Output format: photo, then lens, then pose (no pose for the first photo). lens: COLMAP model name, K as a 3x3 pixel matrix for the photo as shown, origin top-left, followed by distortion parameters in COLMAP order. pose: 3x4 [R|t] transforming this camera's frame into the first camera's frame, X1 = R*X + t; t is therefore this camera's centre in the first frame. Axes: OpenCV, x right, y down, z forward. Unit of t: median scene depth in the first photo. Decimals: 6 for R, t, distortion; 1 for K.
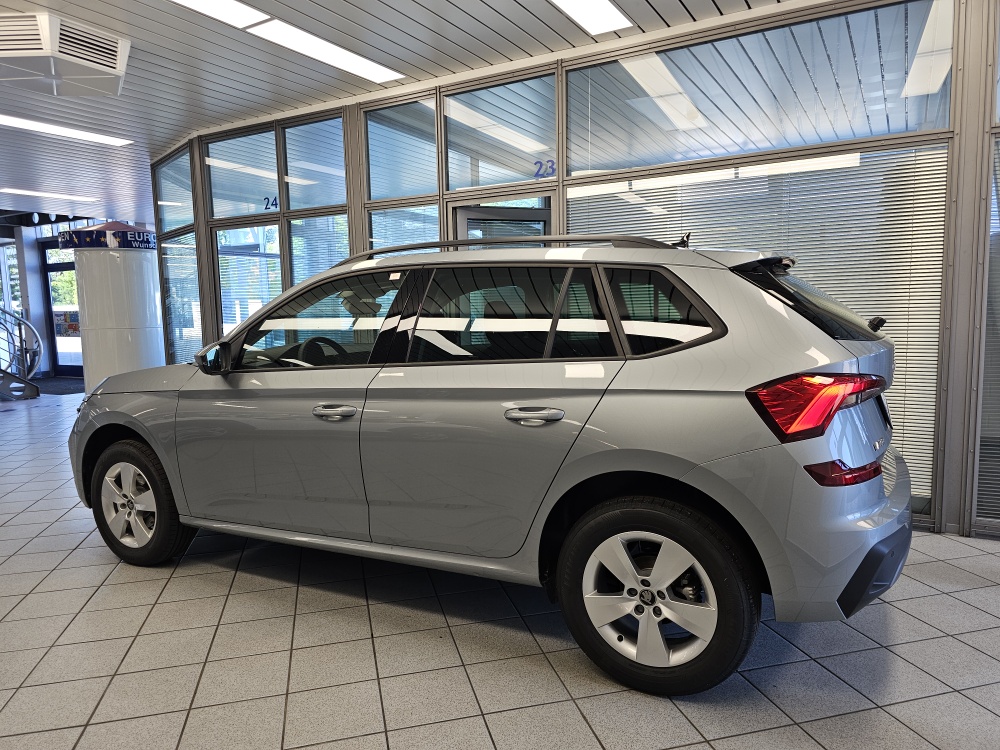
lens RADIAL K [[692.6, 0, 506.9], [0, 692.6, 373.5], [0, 0, 1]] dist [0.059938, -0.052582]
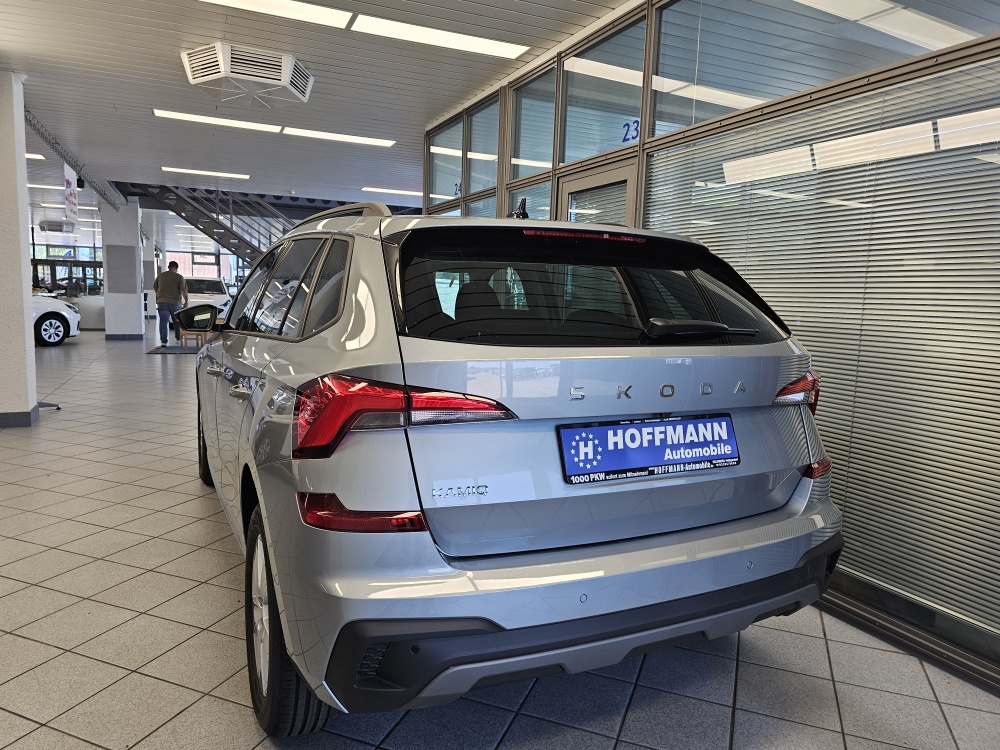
lens RADIAL K [[688.2, 0, 495.4], [0, 688.2, 376.4], [0, 0, 1]] dist [0.072210, -0.091070]
pose [[0.807394, 0.115134, -0.578670, 0.330929], [-0.104003, 0.993190, 0.052498, -0.018519], [0.580774, 0.017797, 0.813870, 0.164787]]
